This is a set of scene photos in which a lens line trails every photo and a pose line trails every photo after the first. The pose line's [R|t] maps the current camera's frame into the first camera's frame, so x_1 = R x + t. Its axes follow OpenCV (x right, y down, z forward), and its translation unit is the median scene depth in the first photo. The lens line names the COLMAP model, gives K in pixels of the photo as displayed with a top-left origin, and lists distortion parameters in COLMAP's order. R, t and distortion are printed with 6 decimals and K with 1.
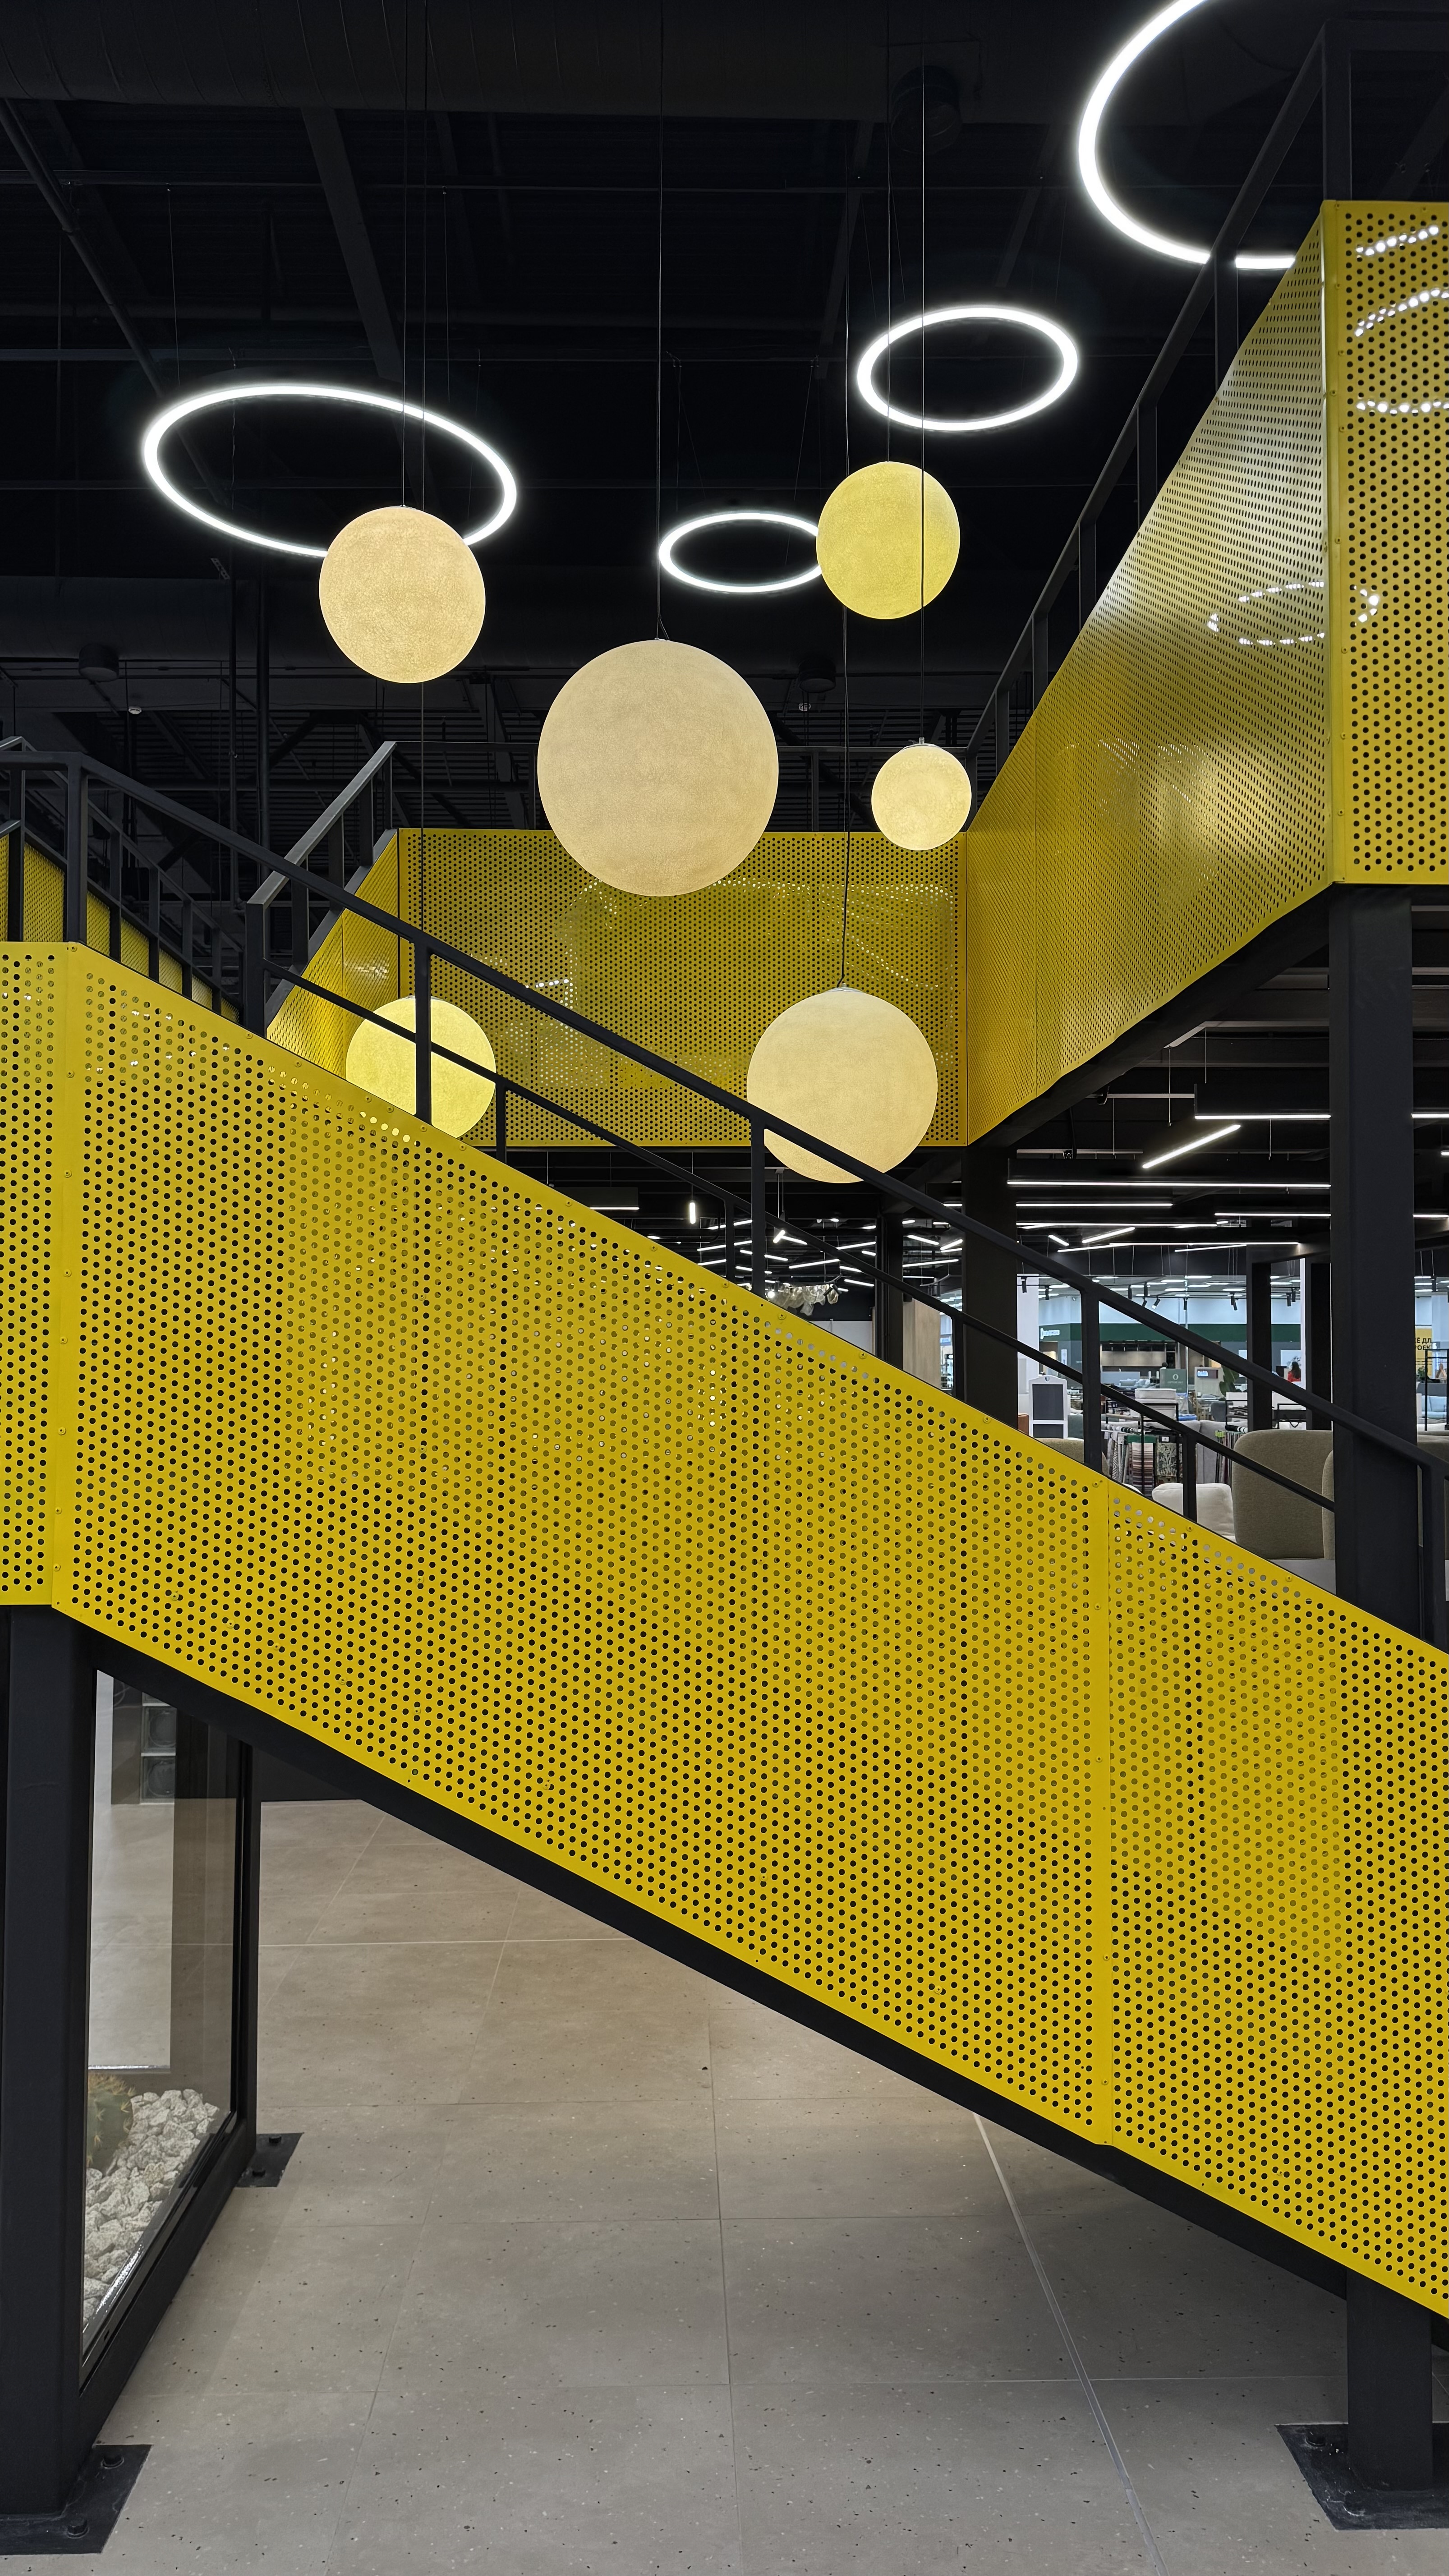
lens RADIAL K [[1793.1, 0, 729.4], [0, 1793.1, 1290.9], [0, 0, 1]] dist [0.123430, -0.166136]
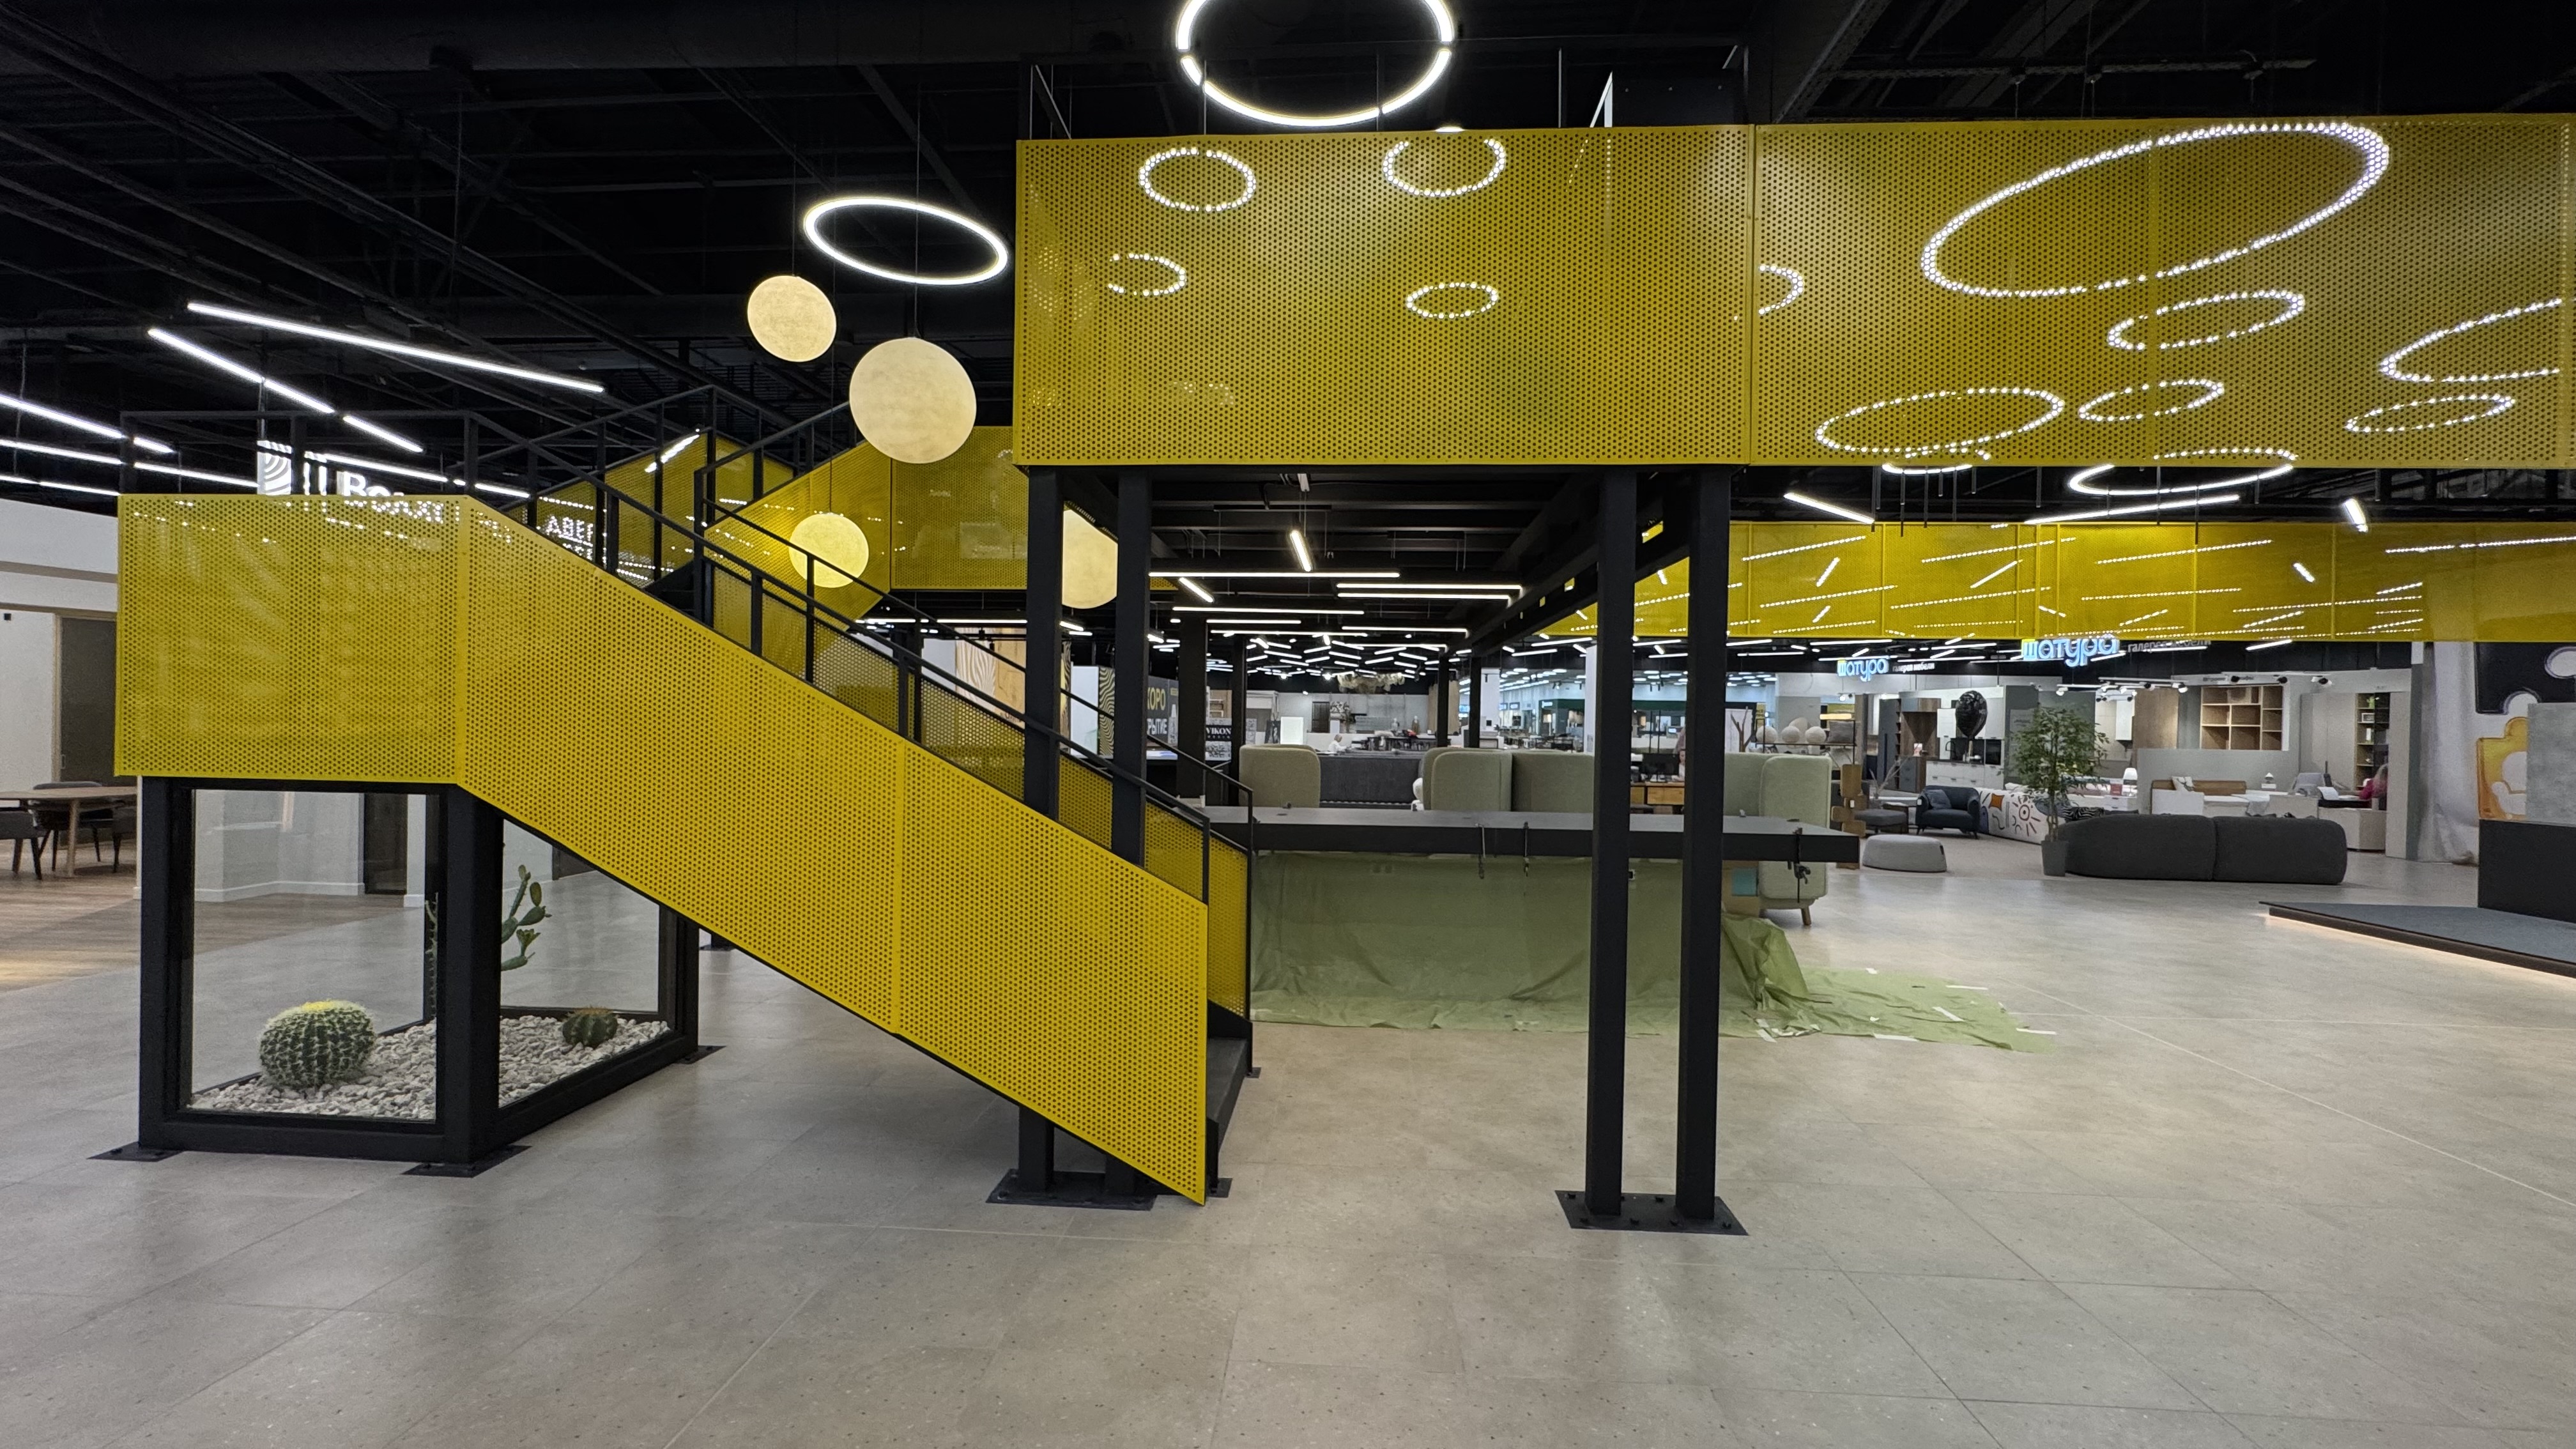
lens RADIAL K [[1034.1, 0, 1287.5], [0, 1034.1, 724.7], [0, 0, 1]] dist [-0.002727, 0.000328]
pose [[0.995468, 0.015857, -0.093763, 0.520953], [-0.011553, 0.998862, 0.046274, 0.015311], [0.094390, -0.044981, 0.994519, -0.132044]]
